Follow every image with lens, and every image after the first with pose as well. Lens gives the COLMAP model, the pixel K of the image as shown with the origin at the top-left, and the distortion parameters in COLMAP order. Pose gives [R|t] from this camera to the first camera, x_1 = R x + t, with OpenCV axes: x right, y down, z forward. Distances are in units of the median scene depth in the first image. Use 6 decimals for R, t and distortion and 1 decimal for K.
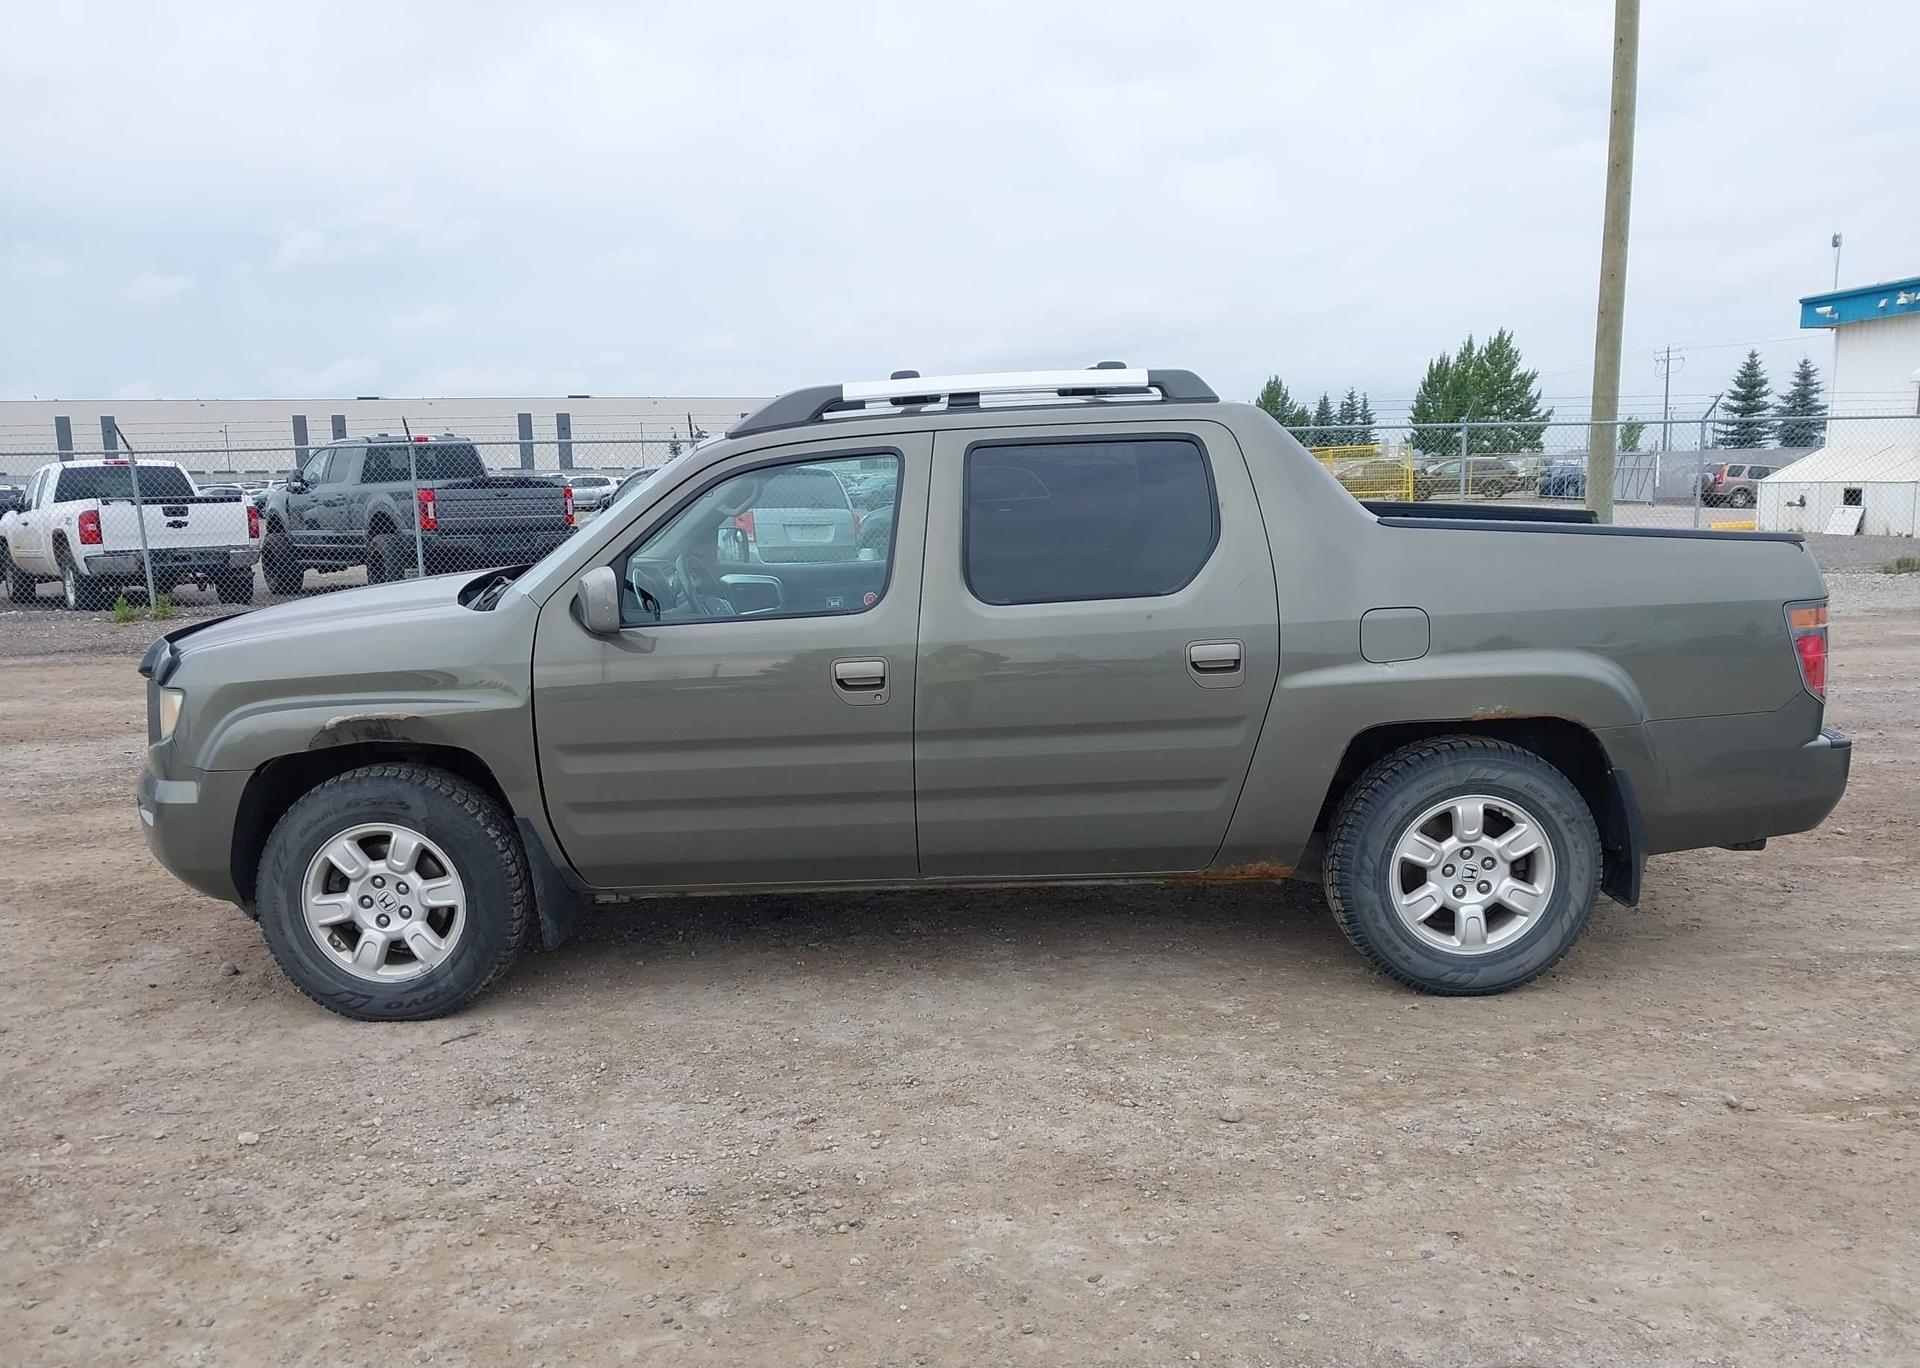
lens RADIAL K [[1513.0, 0, 956.2], [0, 1513.0, 704.6], [0, 0, 1]] dist [0.033409, -0.045179]
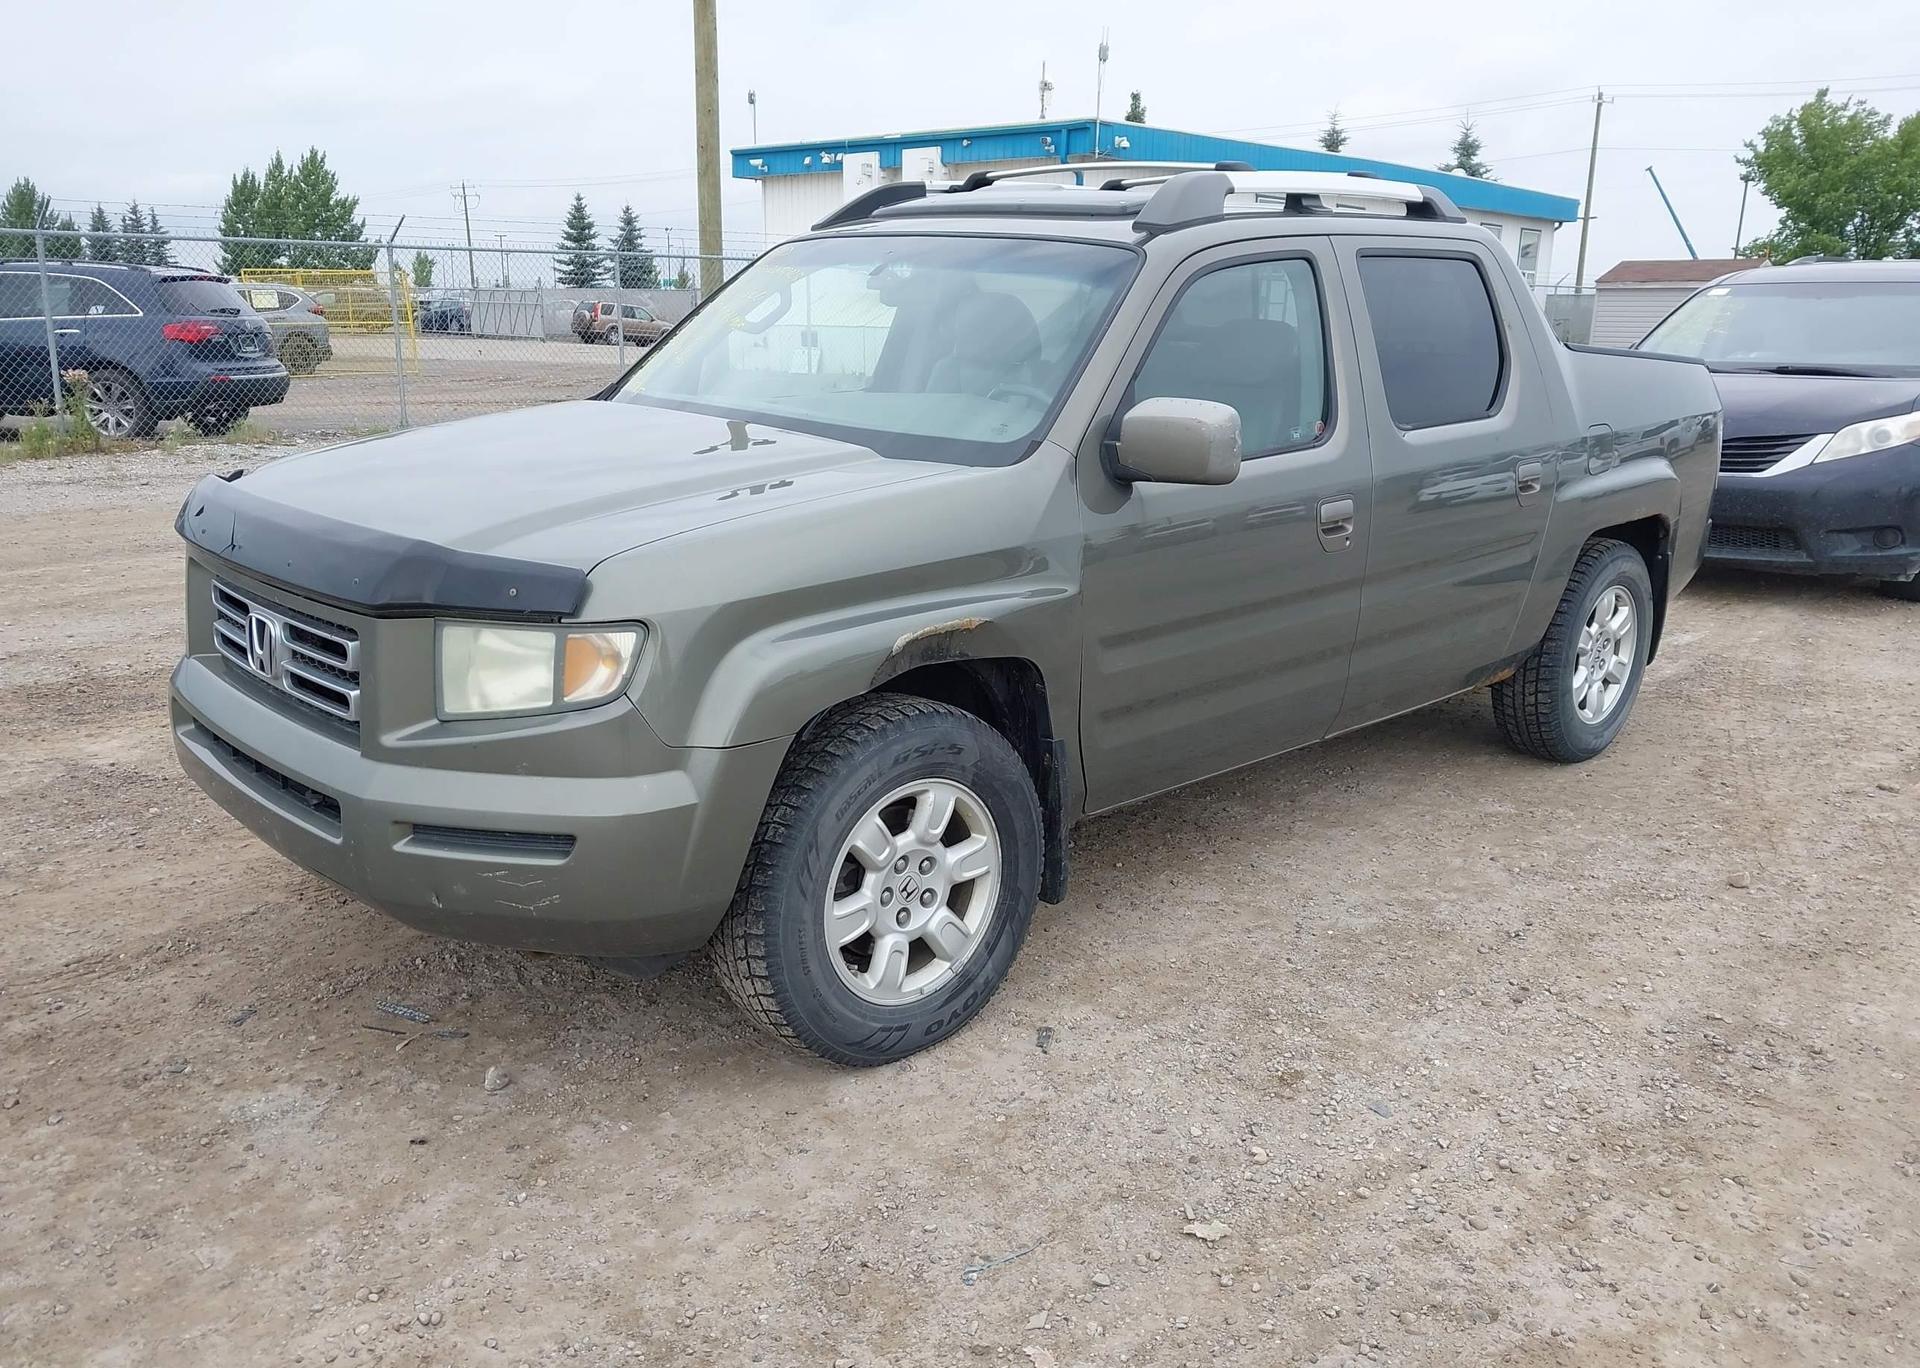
lens RADIAL K [[1519.5, 0, 953.6], [0, 1519.5, 722.8], [0, 0, 1]] dist [0.004084, 0.003199]
pose [[0.725487, -0.156549, 0.670194, -0.817019], [0.078240, 0.986234, 0.145677, -0.046545], [-0.683774, -0.053251, 0.727748, 0.484826]]
